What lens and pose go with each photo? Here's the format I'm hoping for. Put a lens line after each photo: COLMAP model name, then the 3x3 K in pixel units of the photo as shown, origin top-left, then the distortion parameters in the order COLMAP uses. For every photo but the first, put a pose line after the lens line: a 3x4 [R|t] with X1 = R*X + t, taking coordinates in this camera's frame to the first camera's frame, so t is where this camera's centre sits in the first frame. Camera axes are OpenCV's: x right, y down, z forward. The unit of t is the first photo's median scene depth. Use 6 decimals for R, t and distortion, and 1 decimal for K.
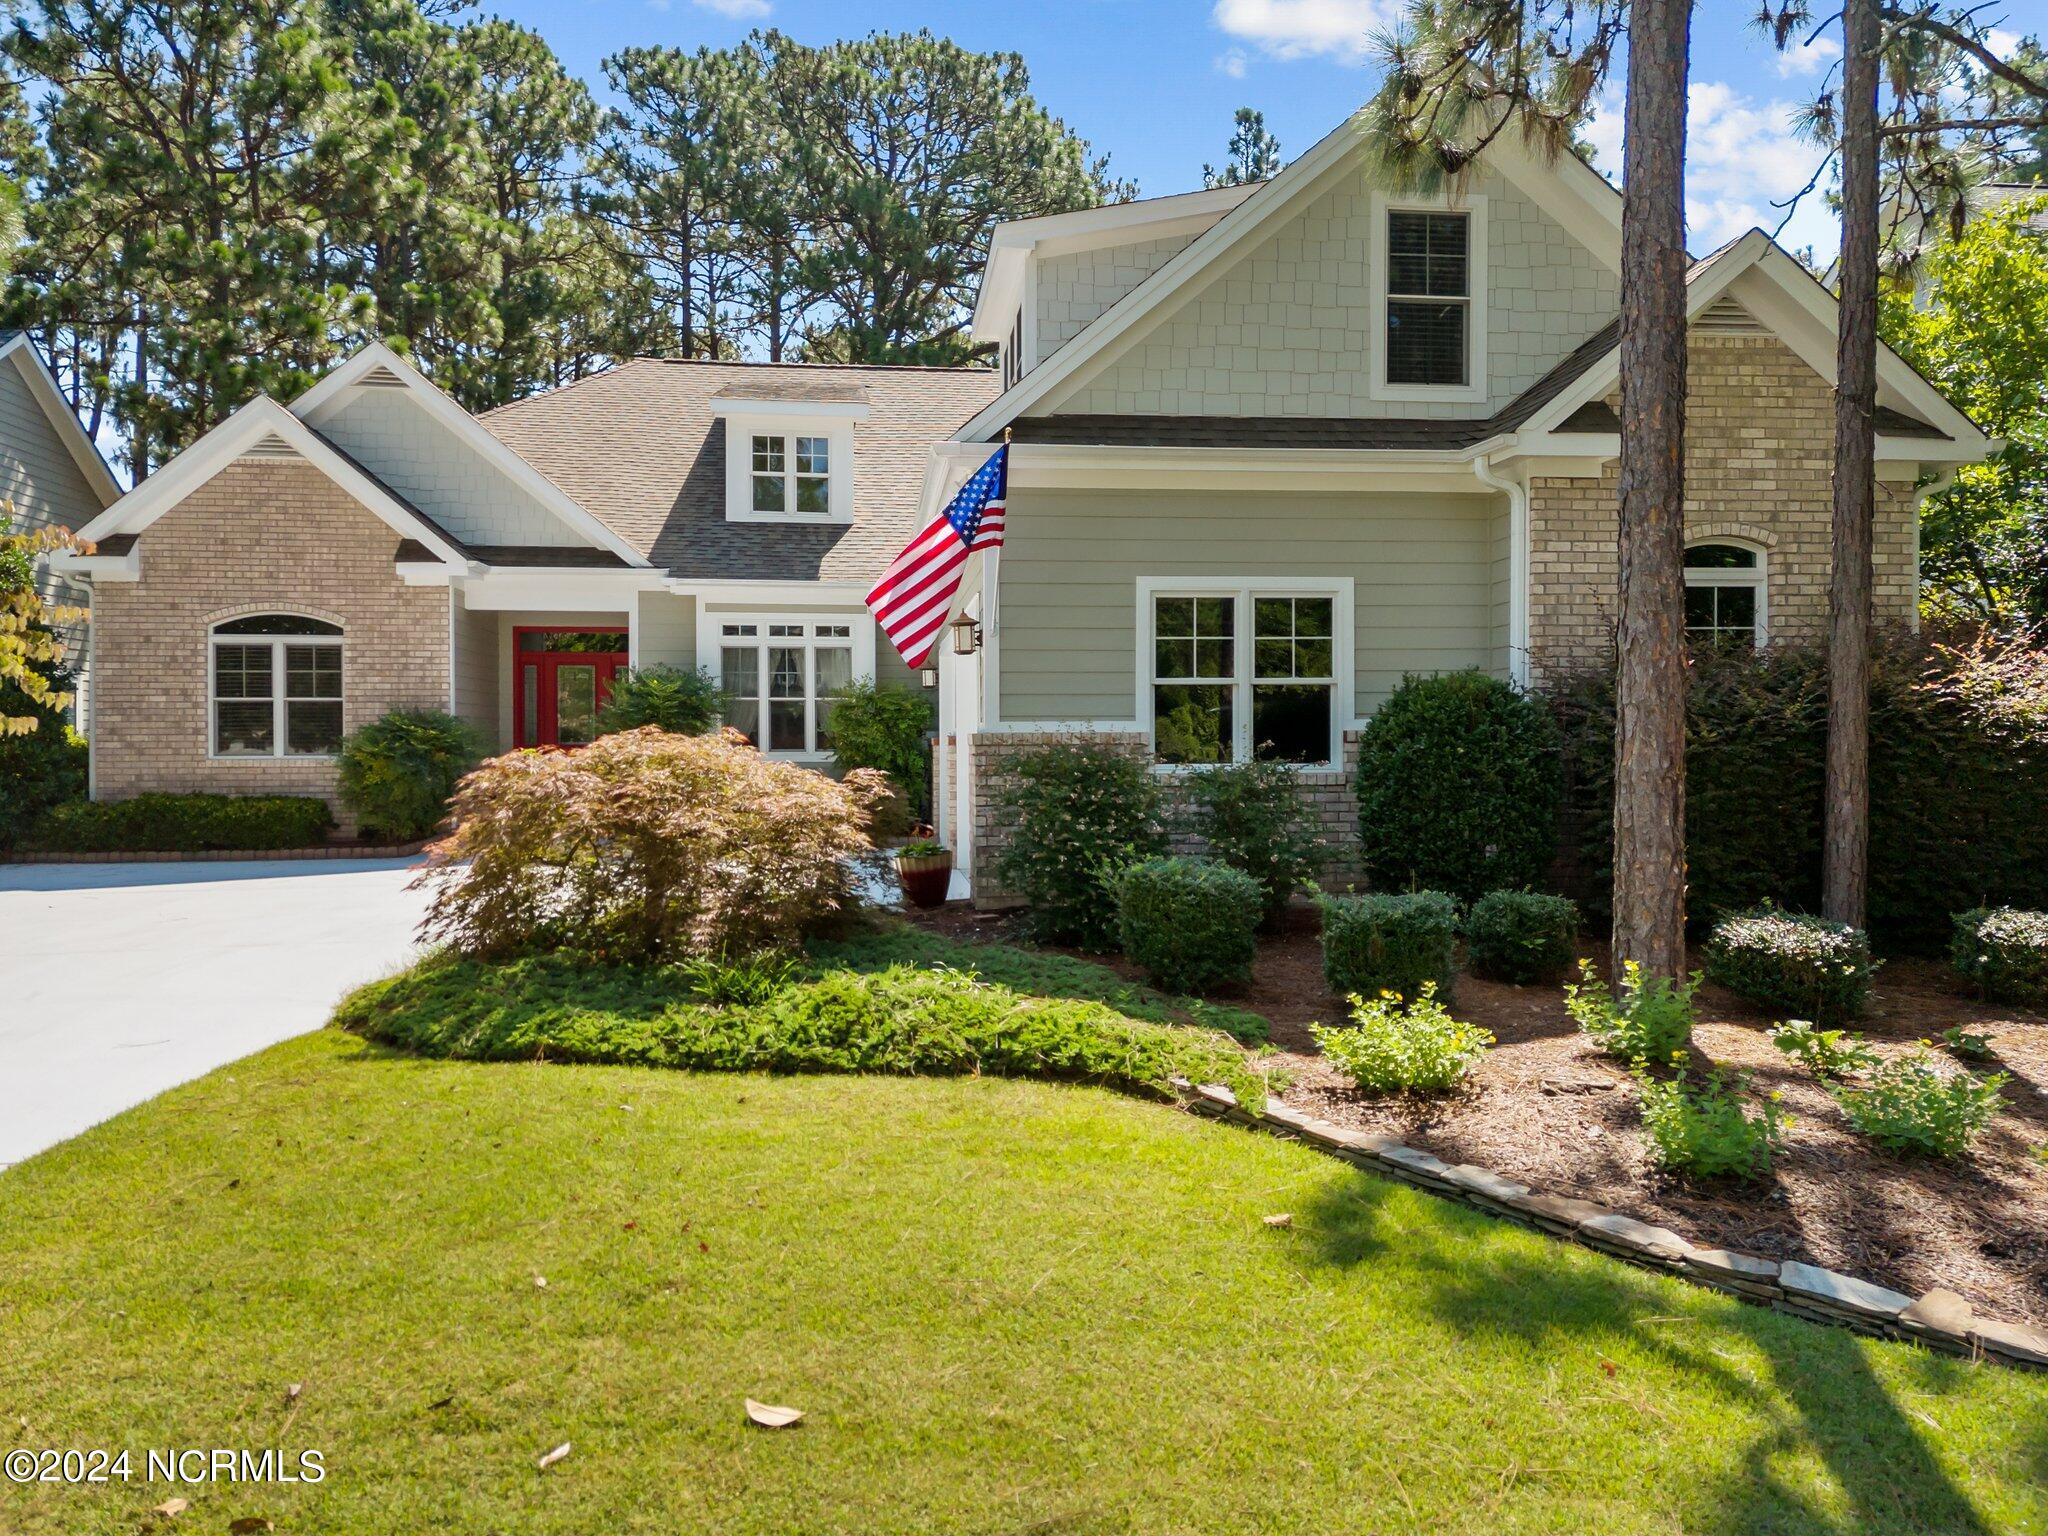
lens RADIAL K [[1398.7, 0, 1029.9], [0, 1398.7, 746.8], [0, 0, 1]] dist [0.074191, -0.088115]
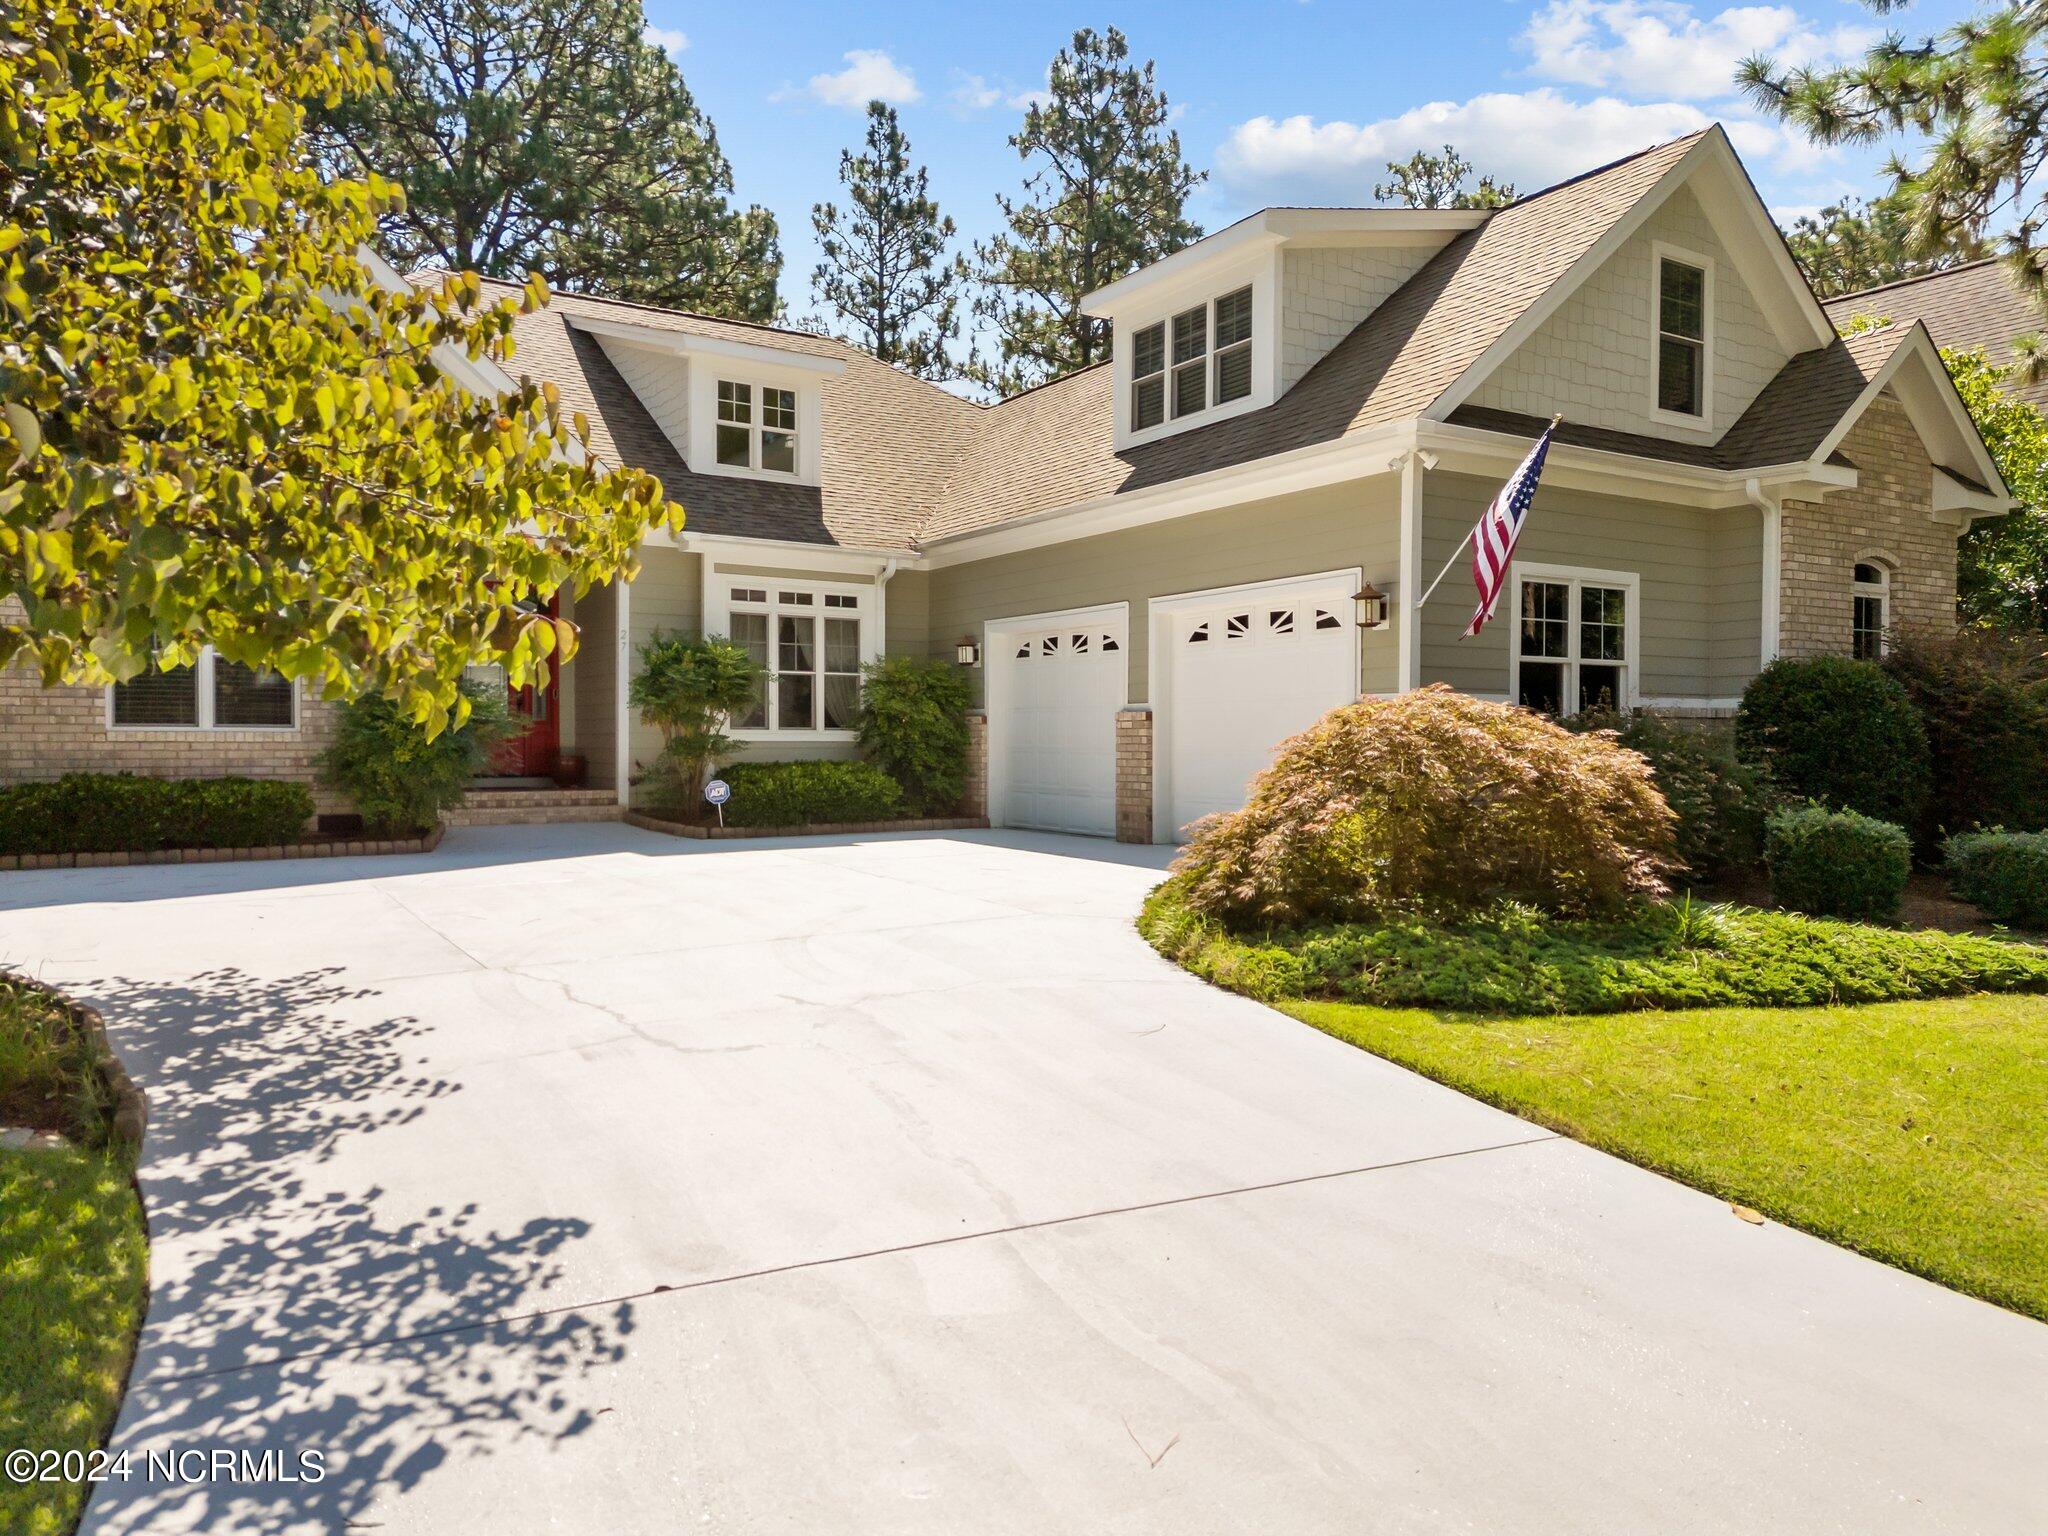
lens RADIAL K [[1398.7, 0, 1029.9], [0, 1398.7, 746.8], [0, 0, 1]] dist [0.074191, -0.088115]
pose [[0.903804, 0.003511, 0.427932, -0.703530], [-0.004438, 0.999989, 0.001167, 0.021559], [-0.427923, -0.002953, 0.903810, 0.167331]]
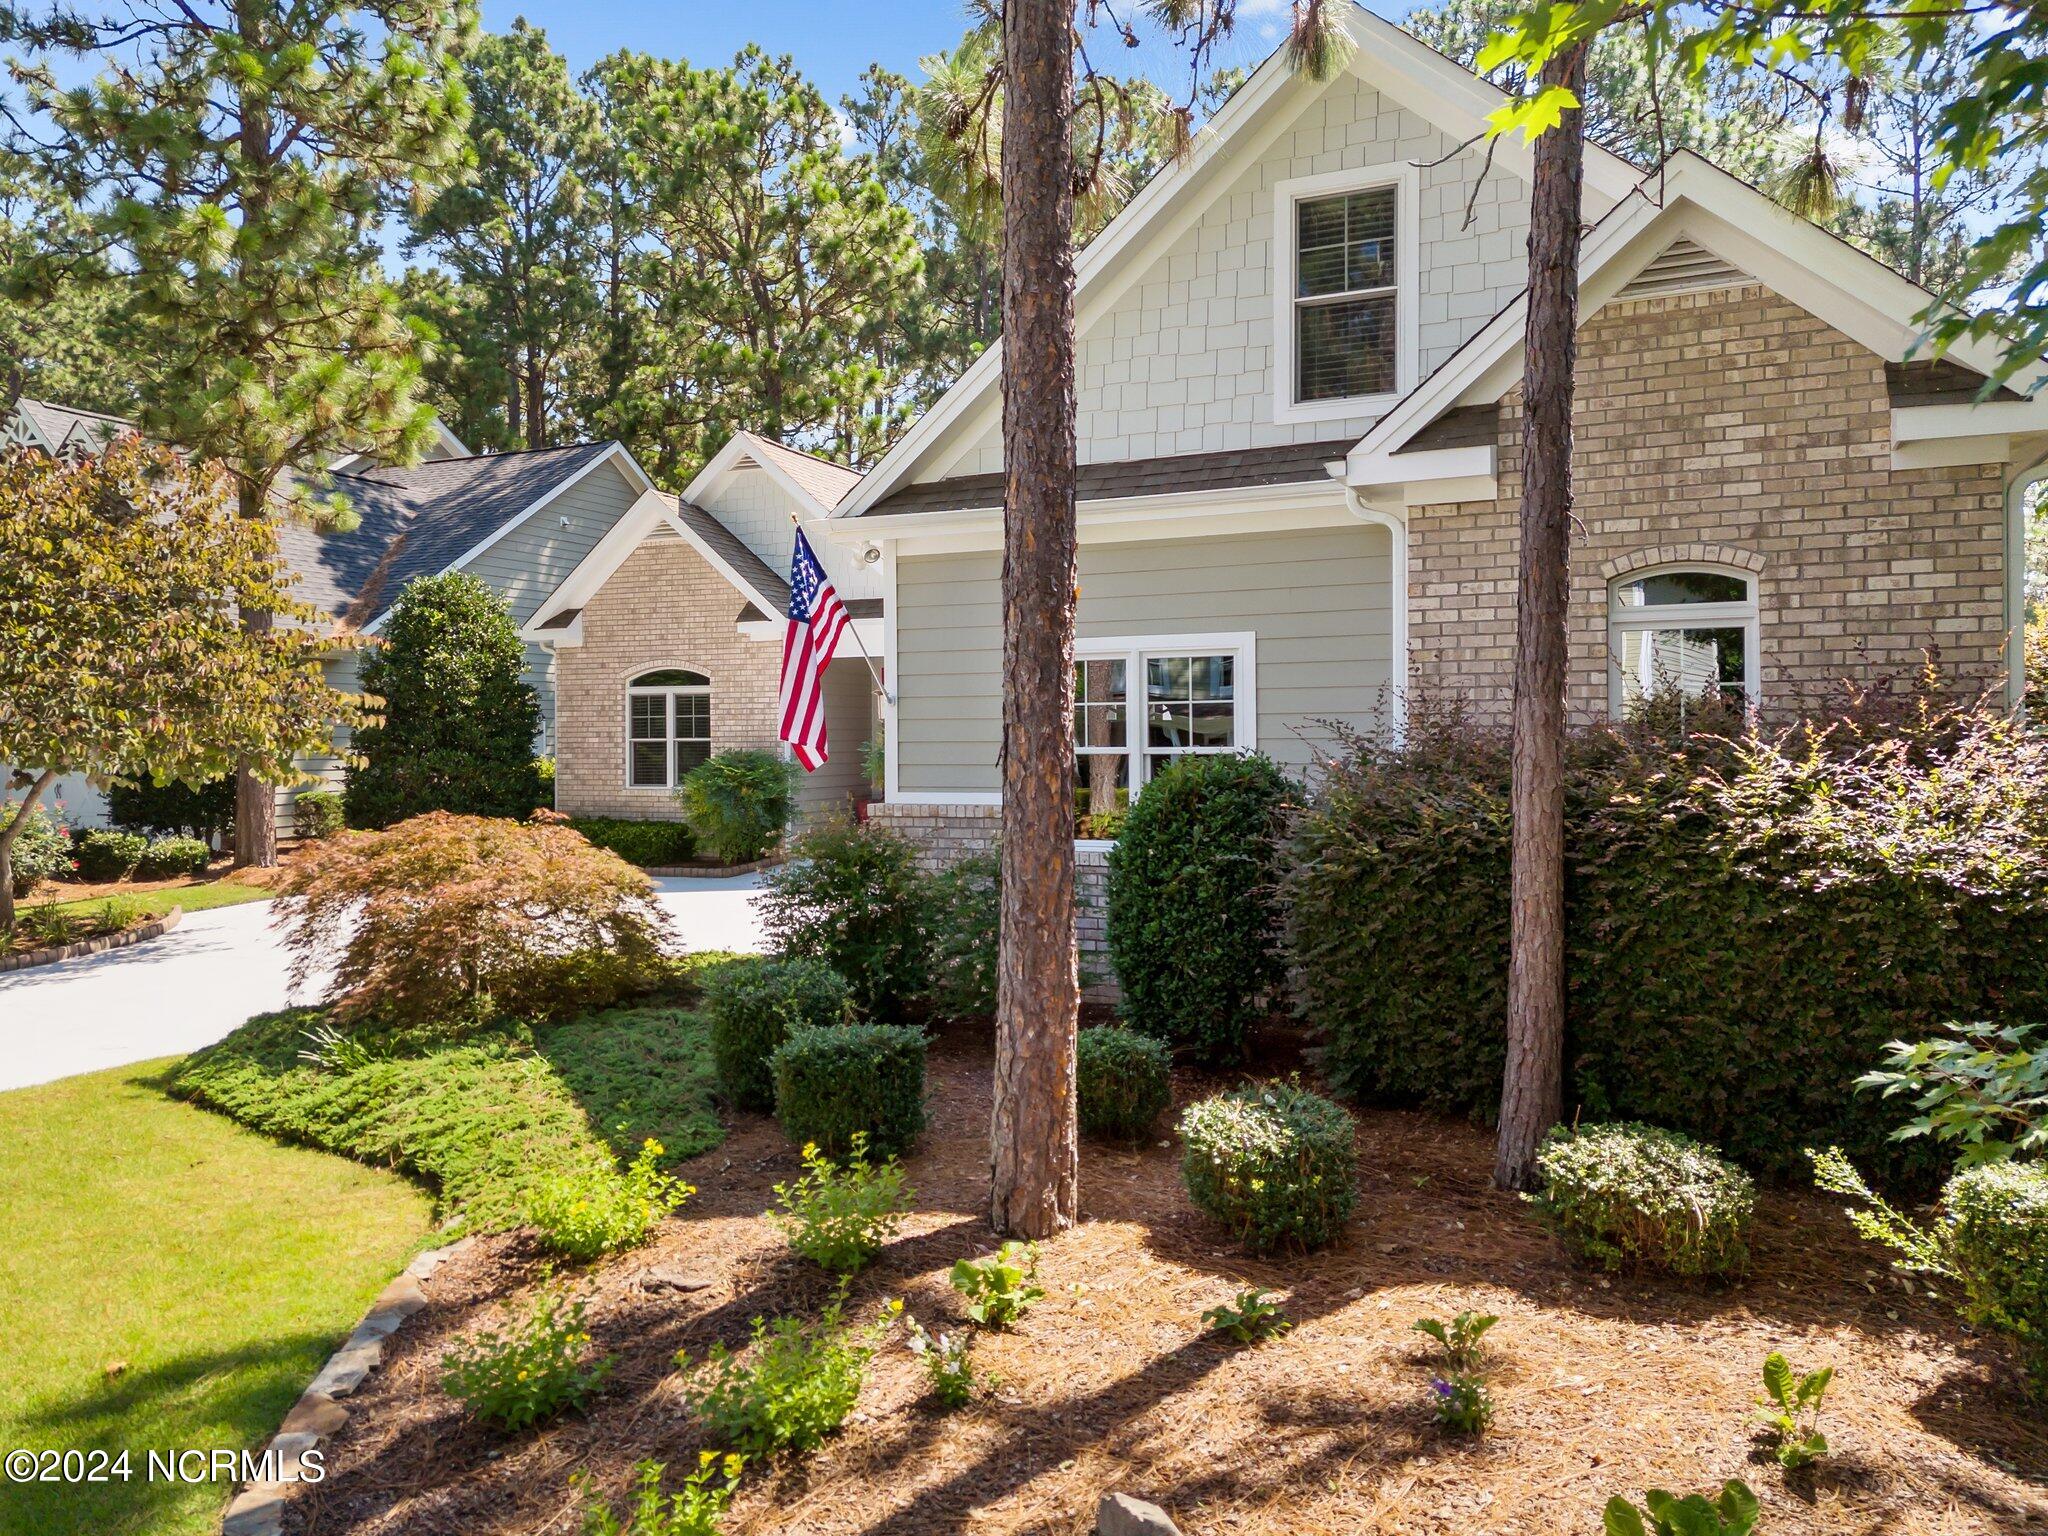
lens RADIAL K [[1398.7, 0, 1029.9], [0, 1398.7, 746.8], [0, 0, 1]] dist [0.074191, -0.088115]
pose [[0.873157, 0.000343, -0.487438, 0.524696], [0.002138, 0.999987, 0.004534, -0.052981], [0.487434, -0.005001, 0.873146, 0.173636]]
